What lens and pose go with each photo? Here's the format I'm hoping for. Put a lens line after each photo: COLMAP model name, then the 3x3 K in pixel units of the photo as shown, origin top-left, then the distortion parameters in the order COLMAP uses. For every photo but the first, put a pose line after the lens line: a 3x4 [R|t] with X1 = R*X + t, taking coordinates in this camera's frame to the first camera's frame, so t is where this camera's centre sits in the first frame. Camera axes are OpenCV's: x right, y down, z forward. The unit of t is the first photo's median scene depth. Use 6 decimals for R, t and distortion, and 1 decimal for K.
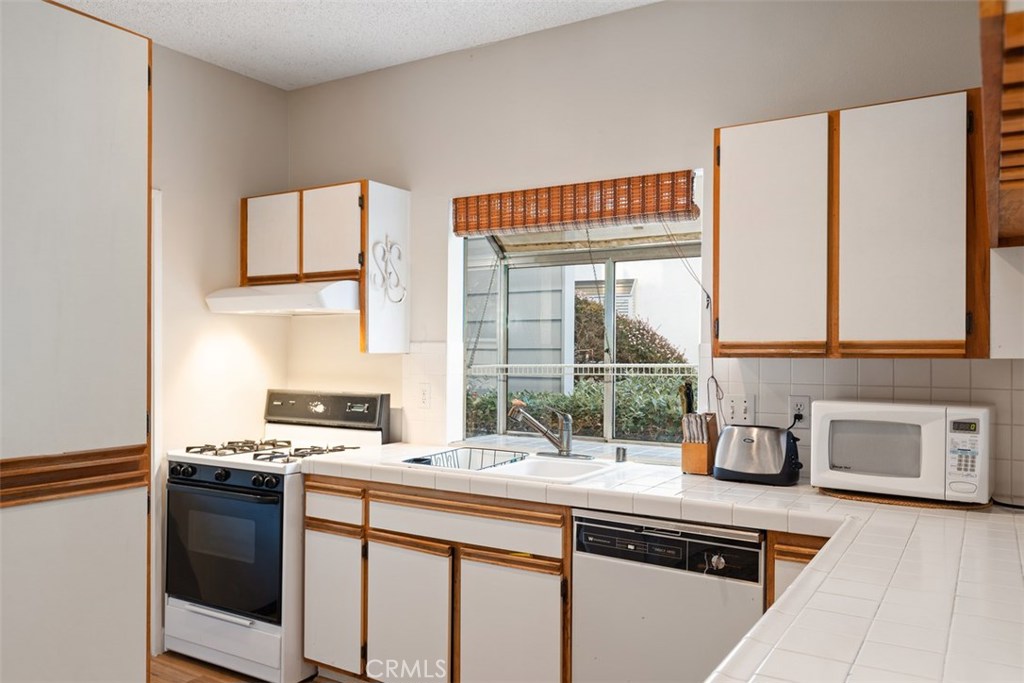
lens RADIAL K [[771.0, 0, 508.7], [0, 771.0, 352.4], [0, 0, 1]] dist [-0.007705, 0.000969]
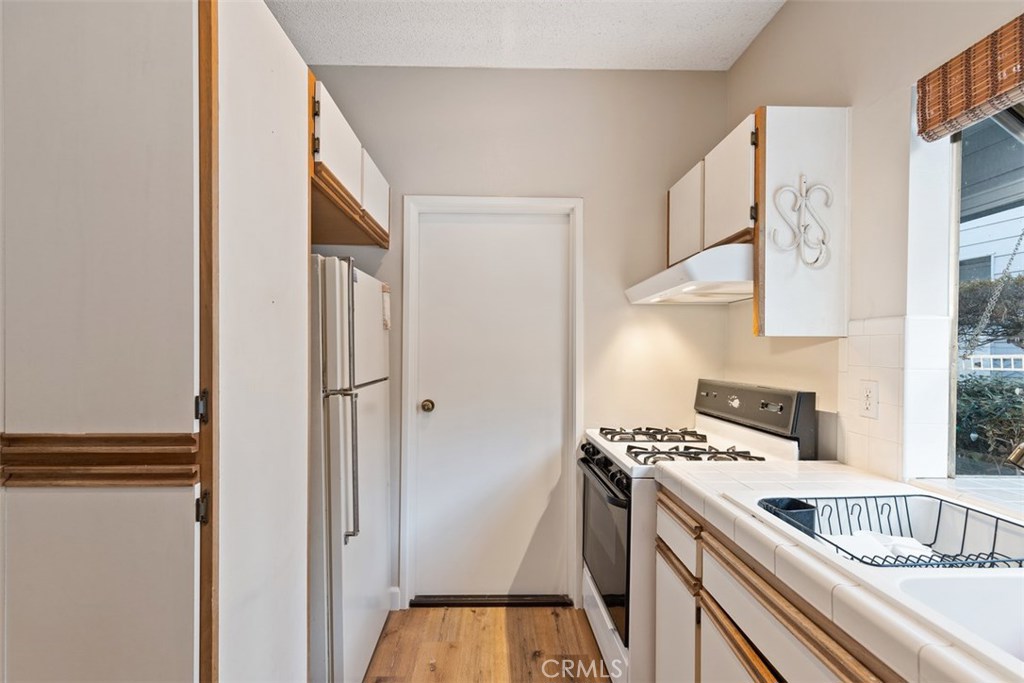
lens RADIAL K [[470.4, 0, 503.9], [0, 470.4, 350.9], [0, 0, 1]] dist [0.015112, -0.003133]
pose [[0.561410, -0.002055, -0.827535, 0.065745], [-0.005051, 0.999970, -0.005910, 0.022659], [0.827523, 0.007498, 0.561382, 0.611440]]
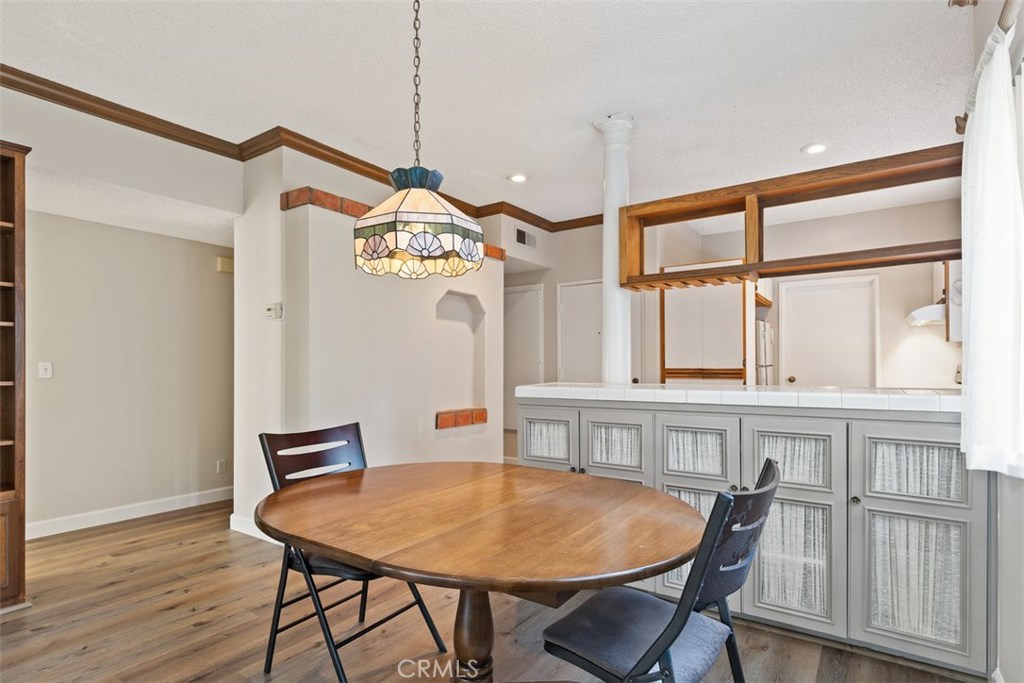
lens RADIAL K [[516.4, 0, 503.5], [0, 516.4, 373.6], [0, 0, 1]] dist [-0.001415, -0.002011]
pose [[-0.040464, 0.007035, -0.999156, 1.283948], [0.002675, 0.999972, 0.006932, 0.078561], [0.999177, -0.002392, -0.040482, -0.036777]]
